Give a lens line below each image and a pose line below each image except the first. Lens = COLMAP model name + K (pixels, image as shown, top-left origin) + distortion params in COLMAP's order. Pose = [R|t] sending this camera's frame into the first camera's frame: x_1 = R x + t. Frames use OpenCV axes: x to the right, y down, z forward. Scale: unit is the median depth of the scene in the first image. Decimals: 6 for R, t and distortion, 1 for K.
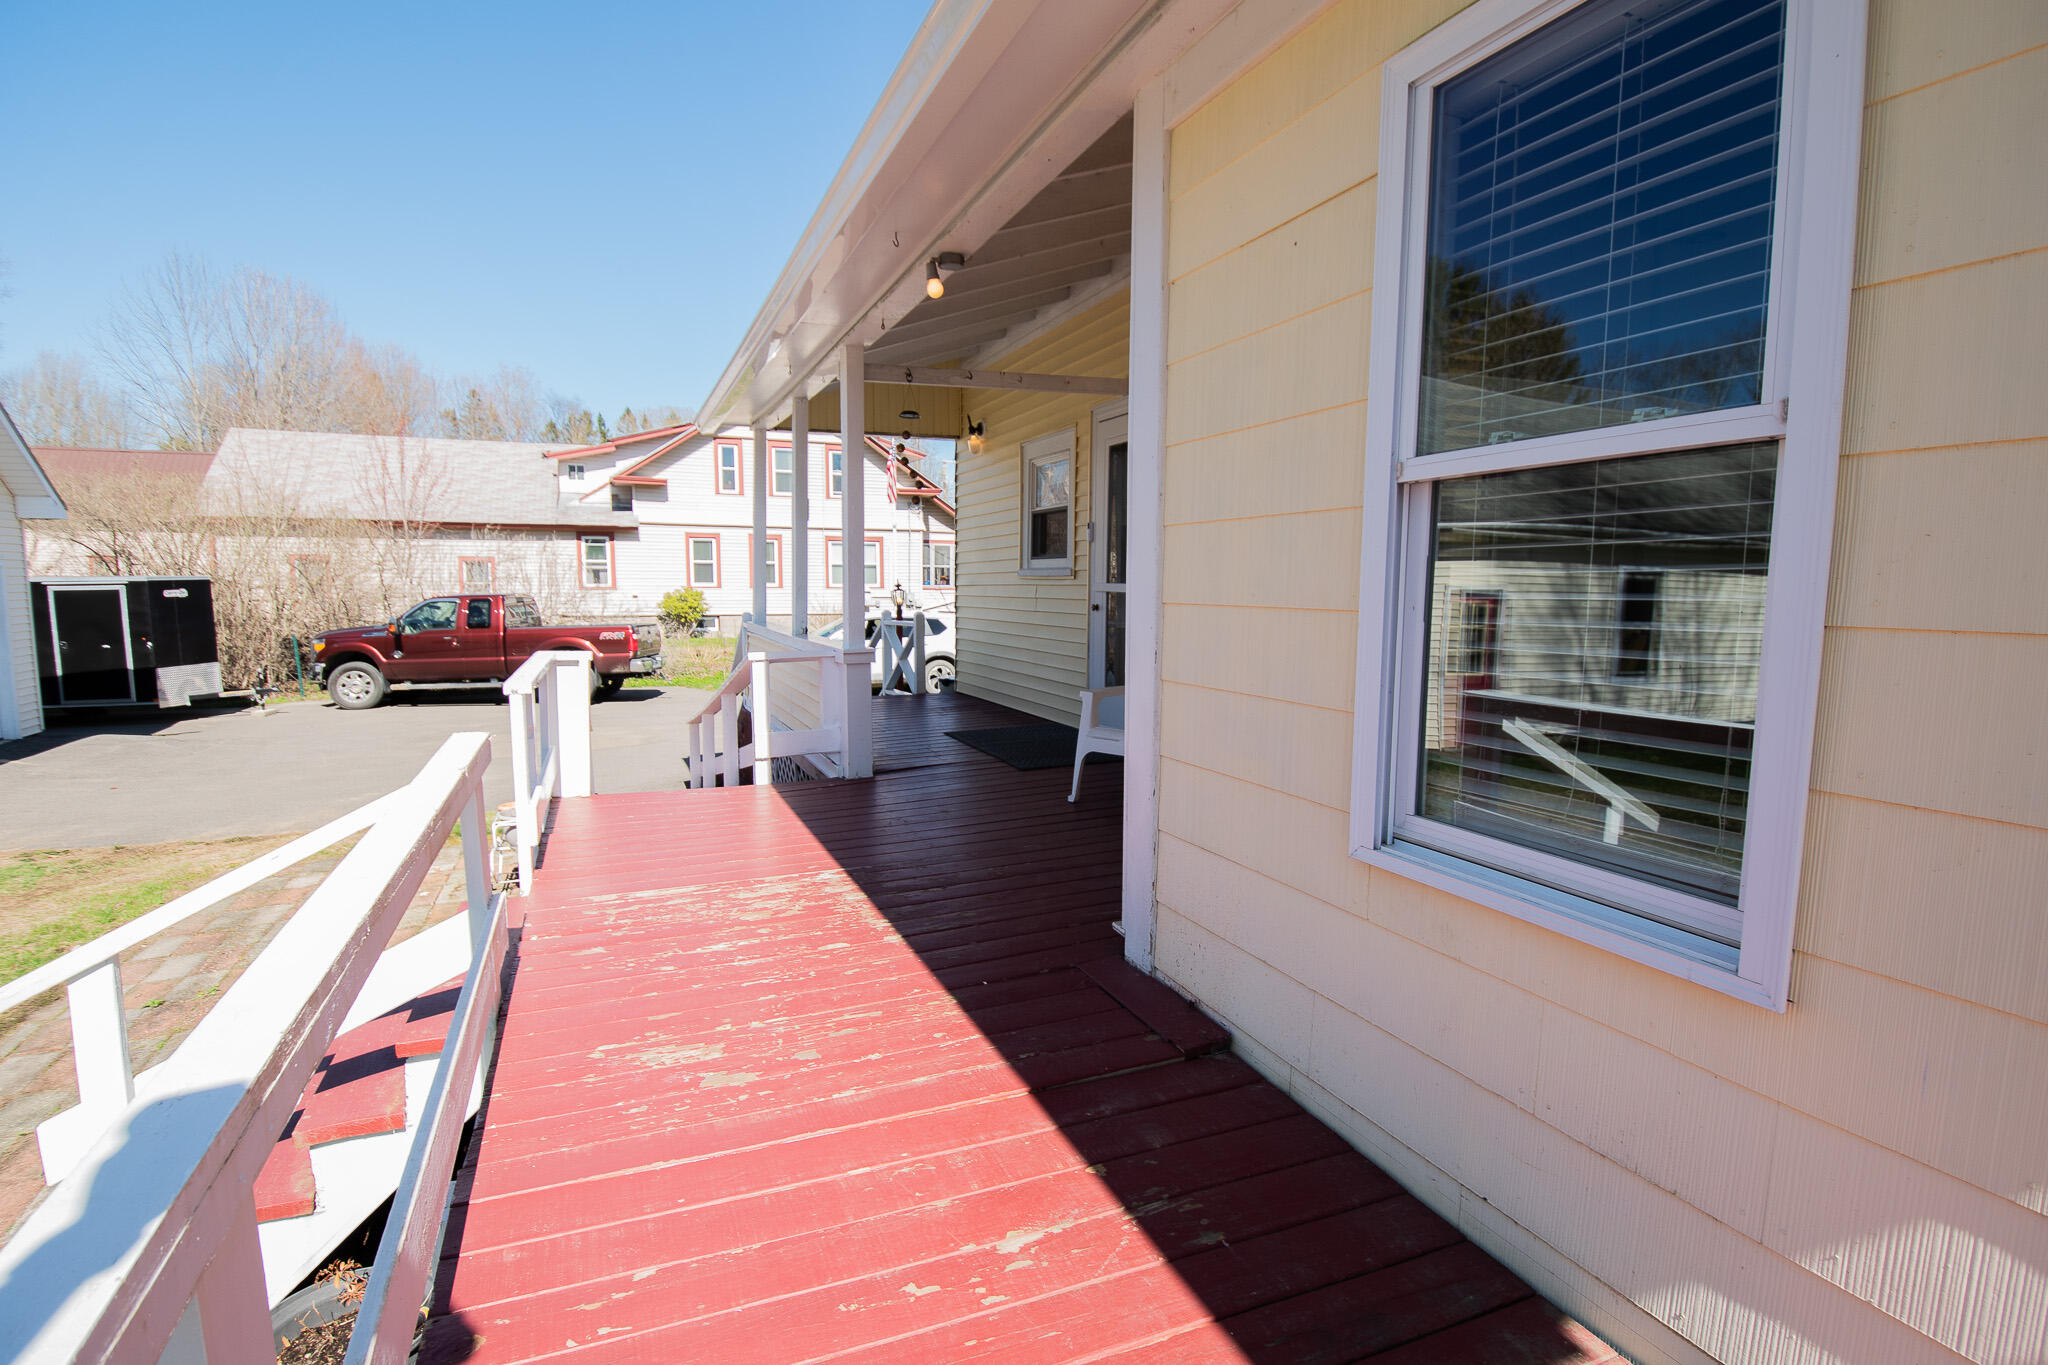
lens RADIAL K [[1017.5, 0, 1027.5], [0, 1017.5, 689.1], [0, 0, 1]] dist [0.002421, -0.014485]
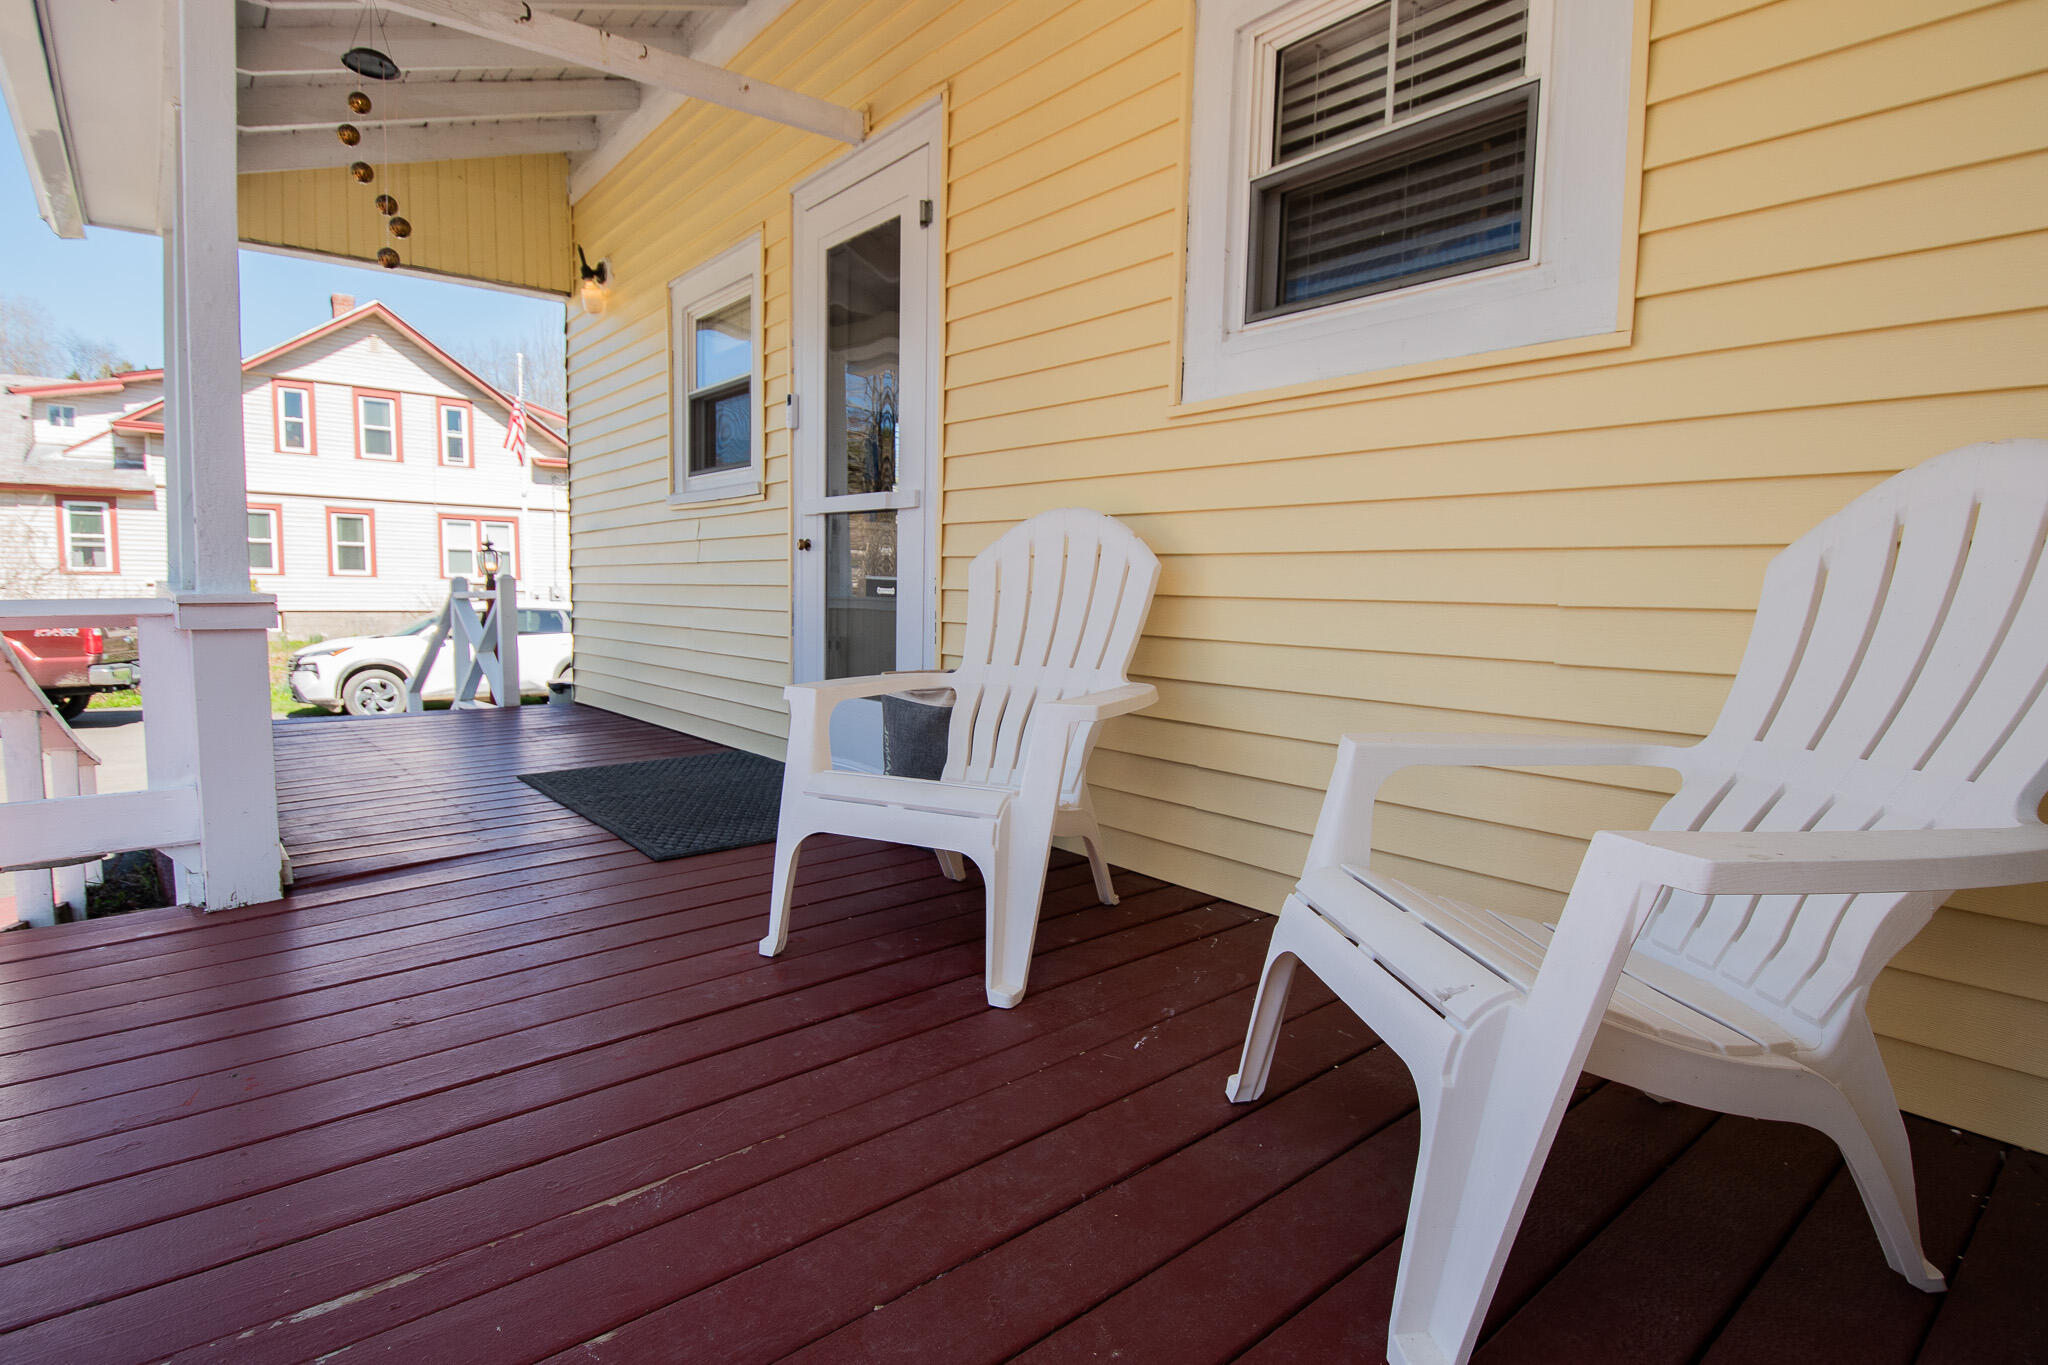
lens RADIAL K [[1017.5, 0, 1027.5], [0, 1017.5, 689.1], [0, 0, 1]] dist [0.002421, -0.014485]
pose [[0.955087, -0.014674, 0.295961, 0.006883], [0.017808, 0.999810, -0.007895, 0.002546], [-0.295789, 0.012811, 0.955167, 0.174366]]
